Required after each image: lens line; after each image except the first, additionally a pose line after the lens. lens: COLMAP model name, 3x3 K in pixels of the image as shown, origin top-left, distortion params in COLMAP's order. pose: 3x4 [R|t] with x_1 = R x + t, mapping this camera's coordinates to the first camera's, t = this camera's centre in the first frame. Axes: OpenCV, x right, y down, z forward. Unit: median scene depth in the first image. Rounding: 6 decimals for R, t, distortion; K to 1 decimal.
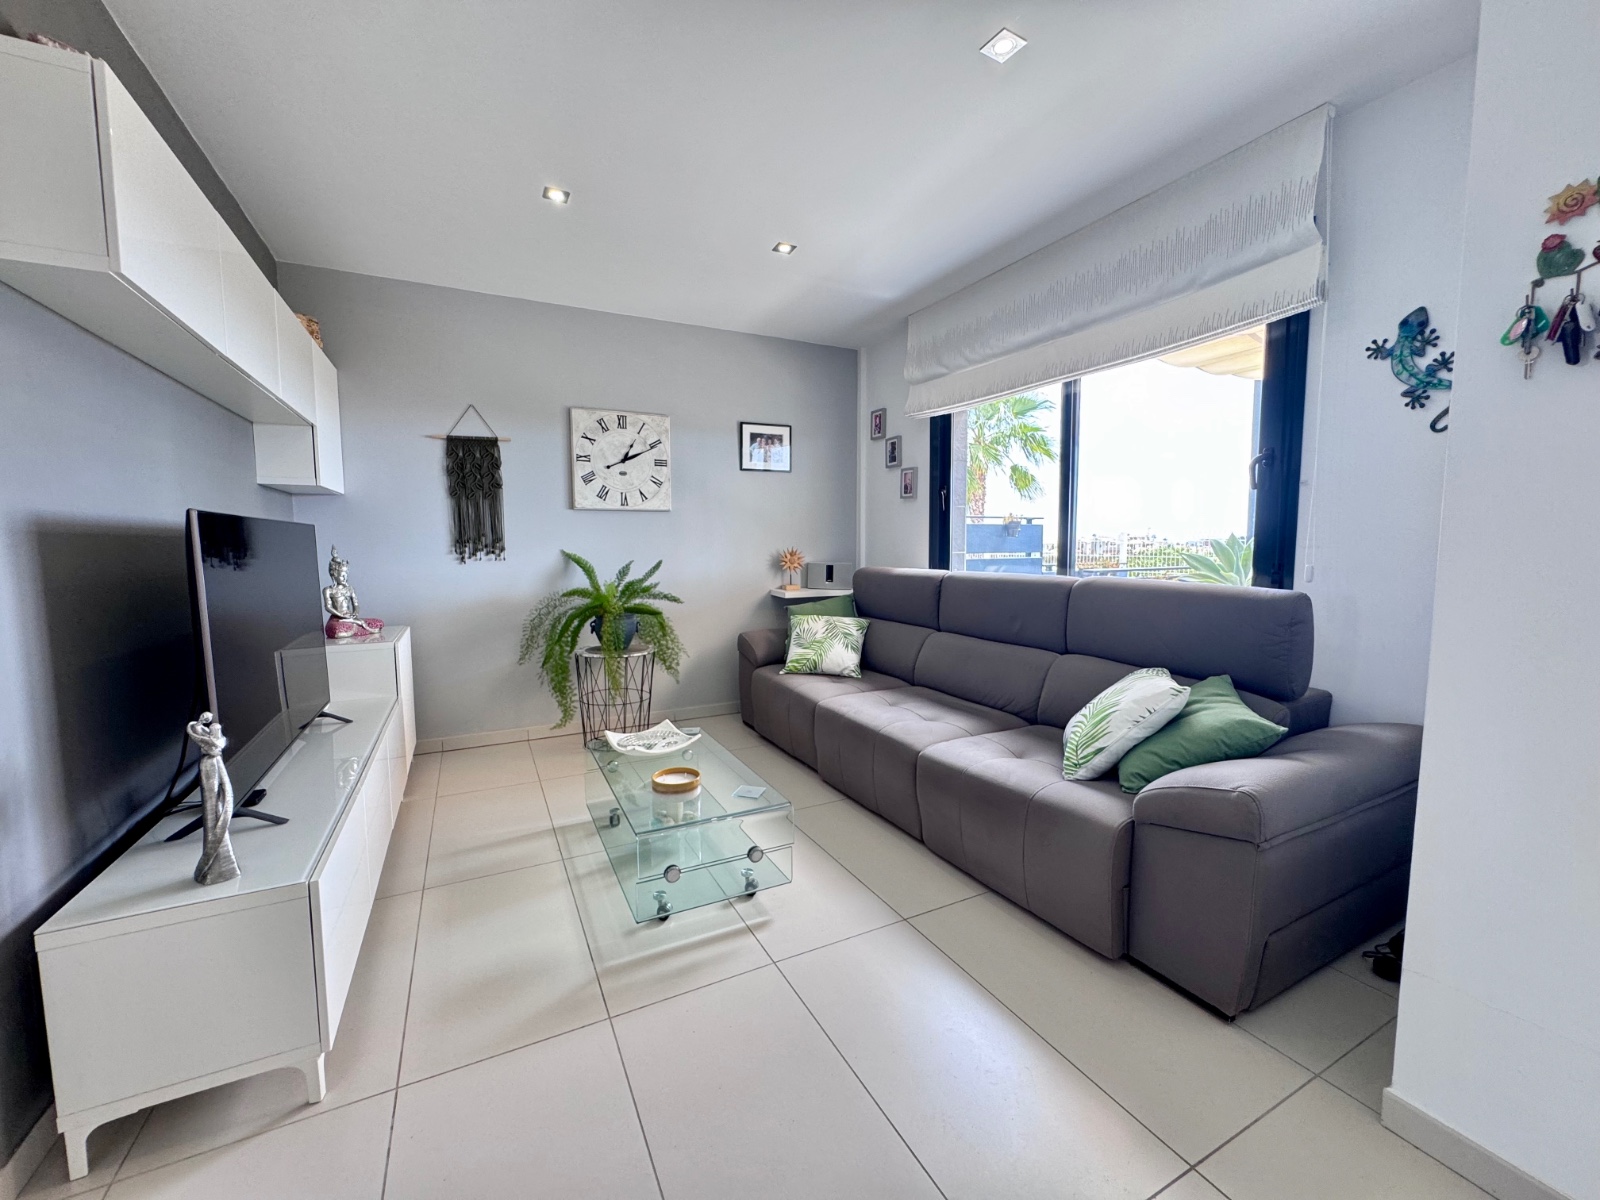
lens RADIAL K [[641.1, 0, 803.8], [0, 641.1, 603.9], [0, 0, 1]] dist [-0.004106, 0.000288]
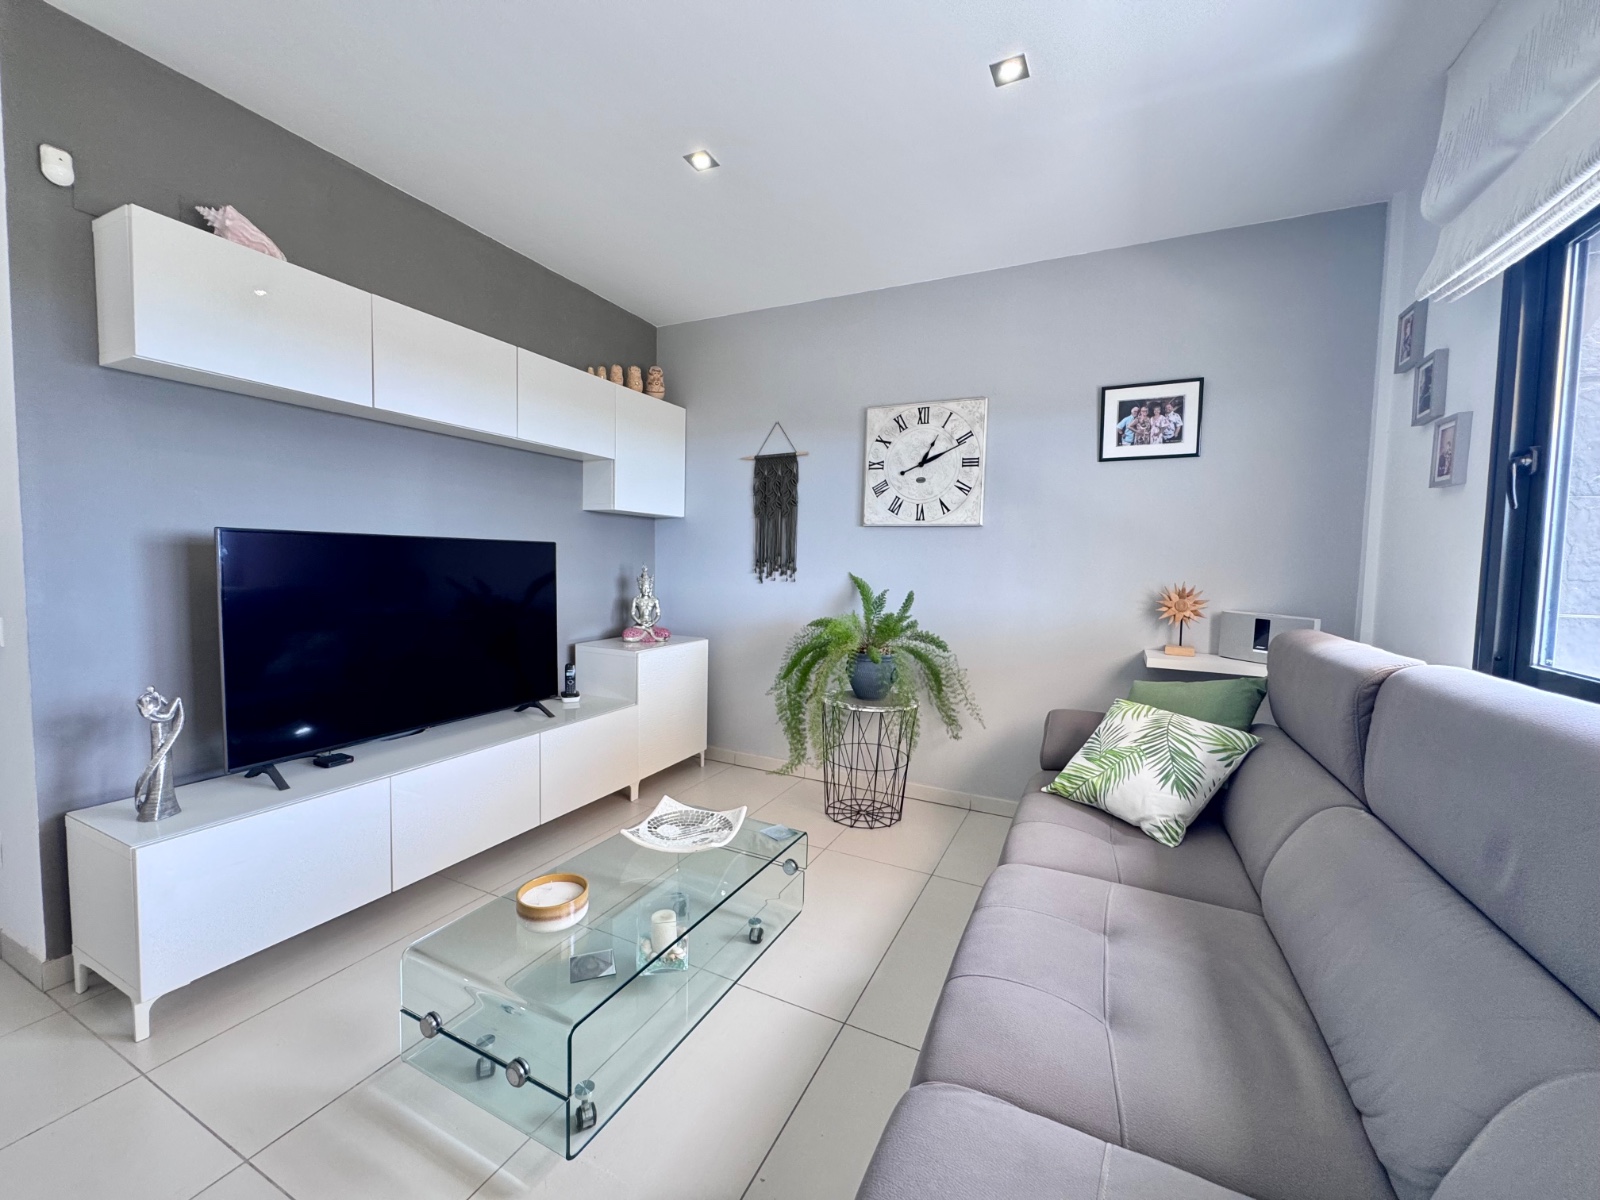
lens RADIAL K [[641.1, 0, 788.9], [0, 641.1, 601.9], [0, 0, 1]] dist [-0.004106, 0.000288]
pose [[0.596468, 0.071822, -0.799417, 0.273063], [-0.102131, 0.994684, 0.013162, -0.048034], [0.796113, 0.073795, 0.600632, 0.412040]]
